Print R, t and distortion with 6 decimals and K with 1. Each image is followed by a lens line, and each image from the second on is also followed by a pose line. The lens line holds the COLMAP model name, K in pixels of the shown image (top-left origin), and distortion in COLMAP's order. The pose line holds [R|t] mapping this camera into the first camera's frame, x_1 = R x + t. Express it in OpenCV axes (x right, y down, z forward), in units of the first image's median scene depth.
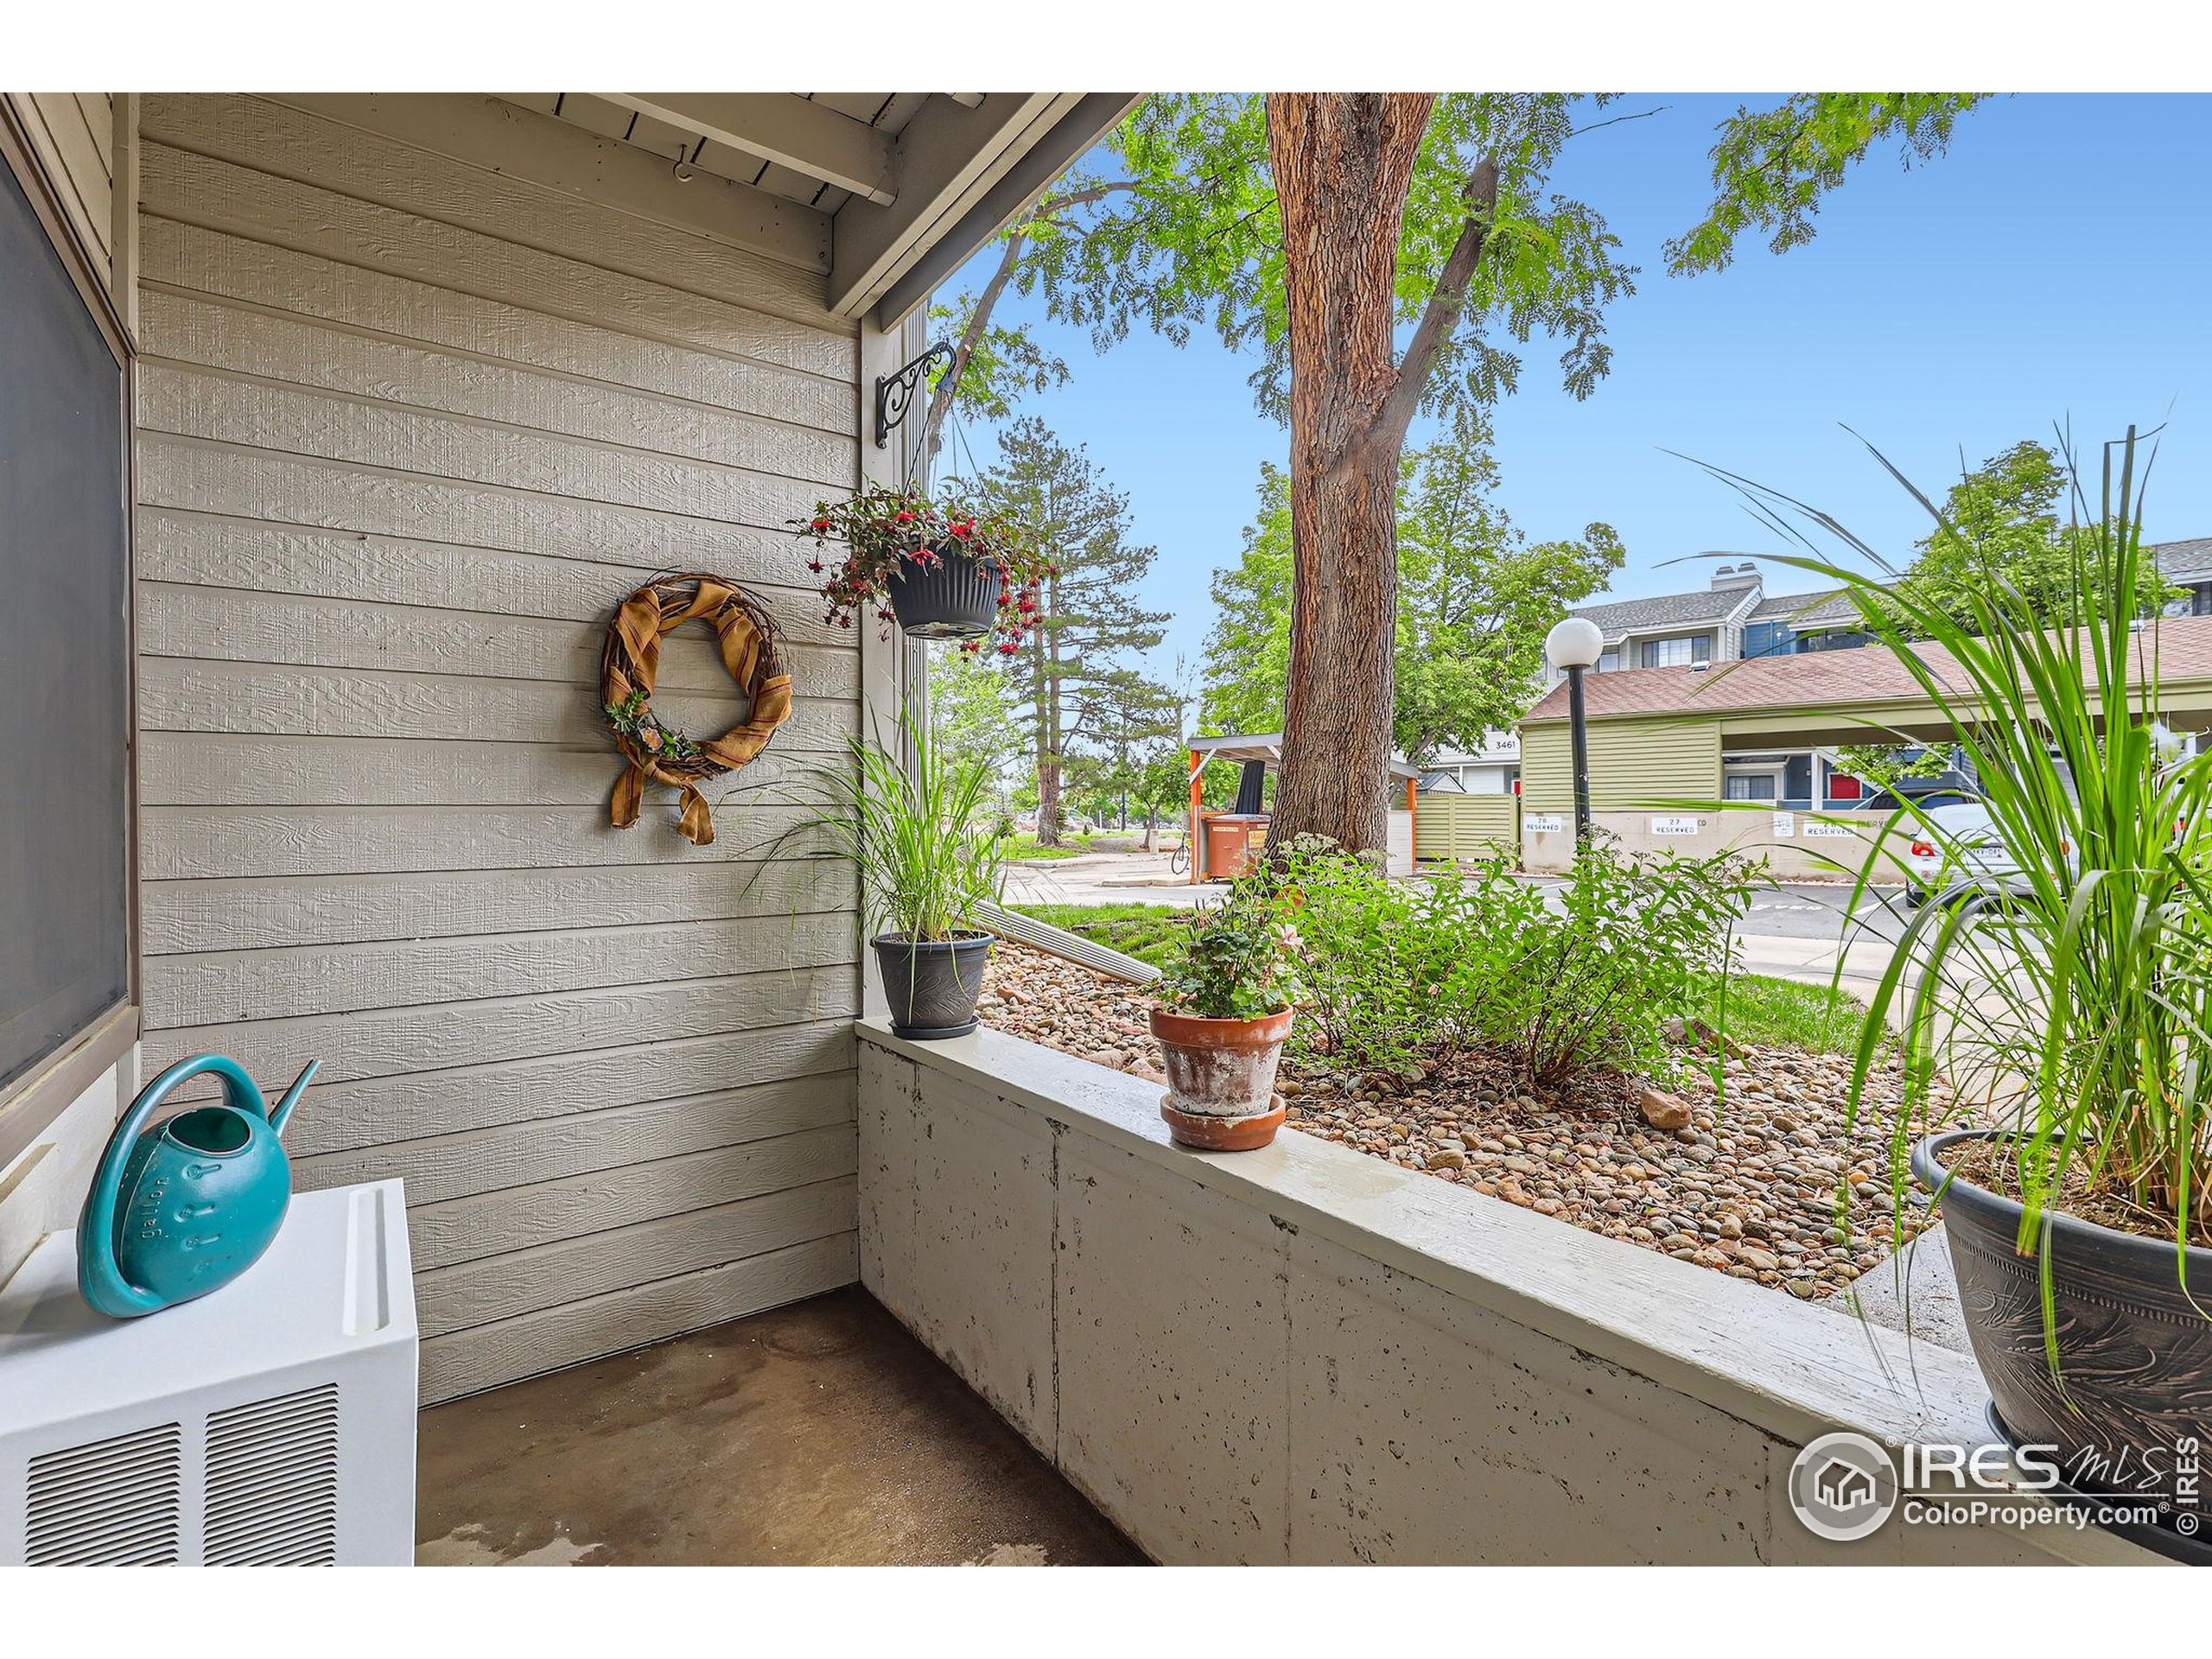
lens RADIAL K [[1023.3, 0, 1106.1], [0, 1023.3, 814.9], [0, 0, 1]] dist [-0.001043, -0.000544]
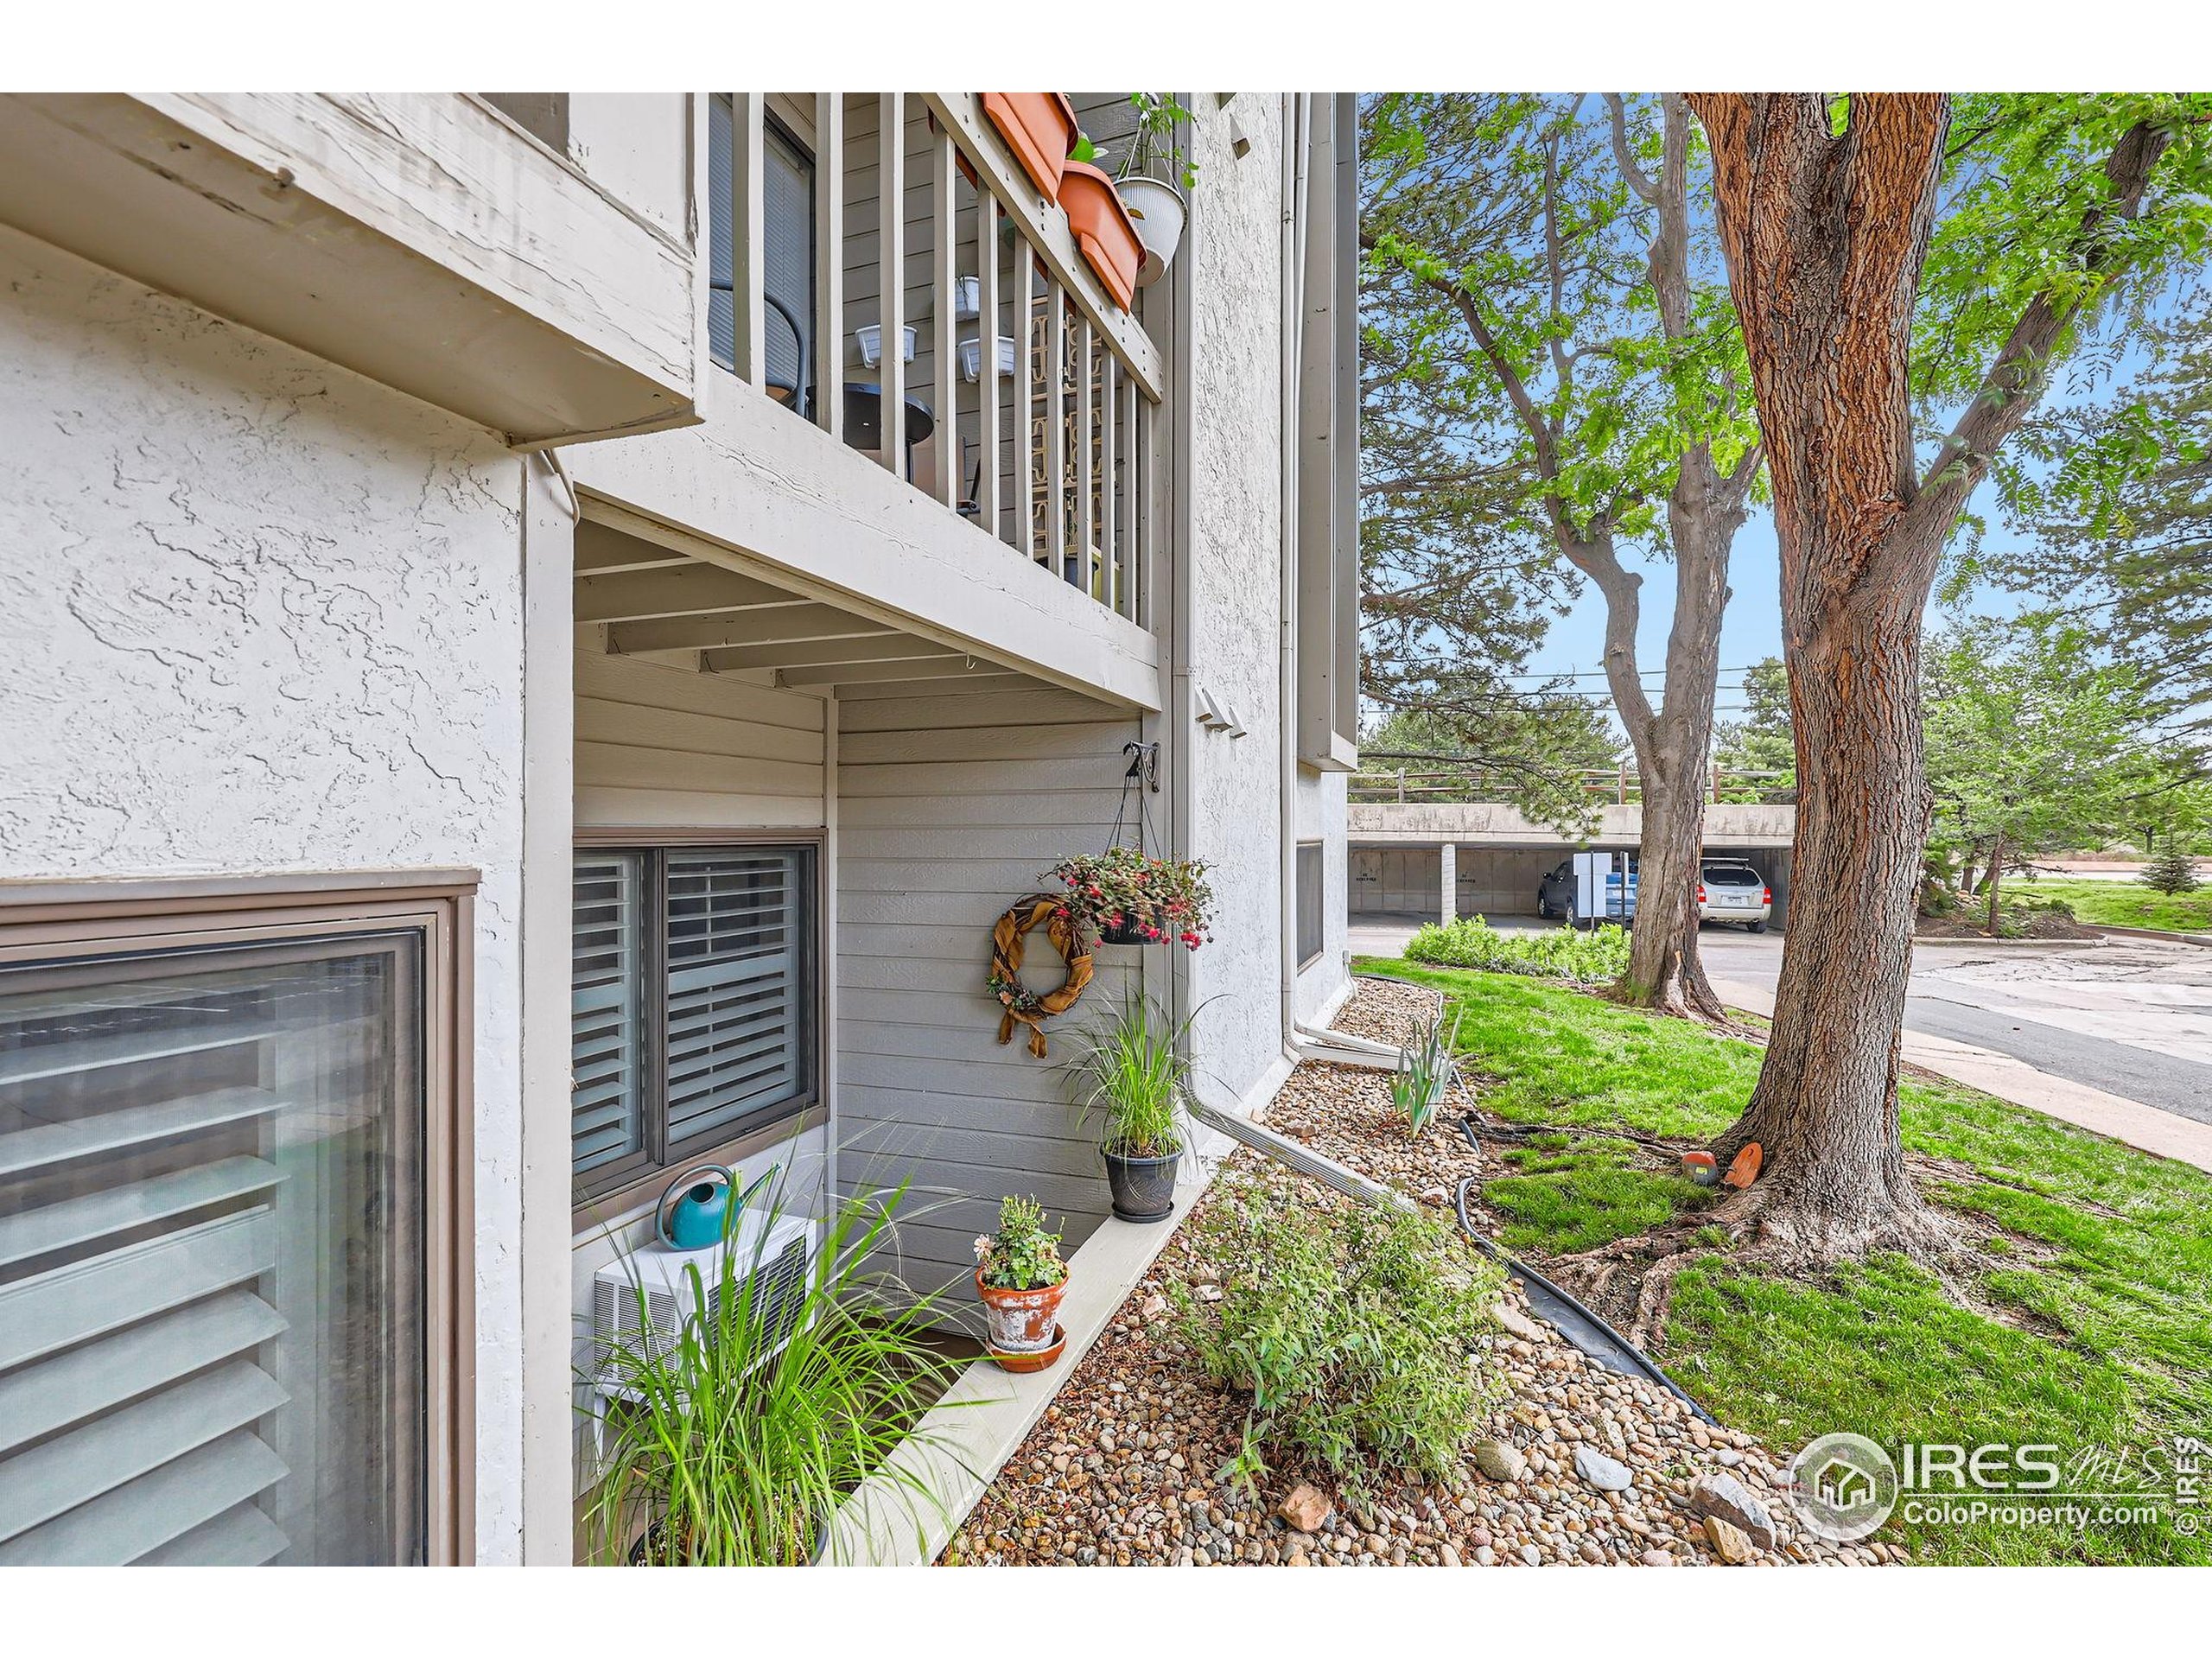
lens RADIAL K [[1023.3, 0, 1106.1], [0, 1023.3, 814.9], [0, 0, 1]] dist [-0.001043, -0.000544]
pose [[0.562040, -0.008689, -0.827064, 1.017621], [0.001124, 0.999952, -0.009741, -0.341493], [0.827109, 0.004546, 0.562023, 0.144574]]
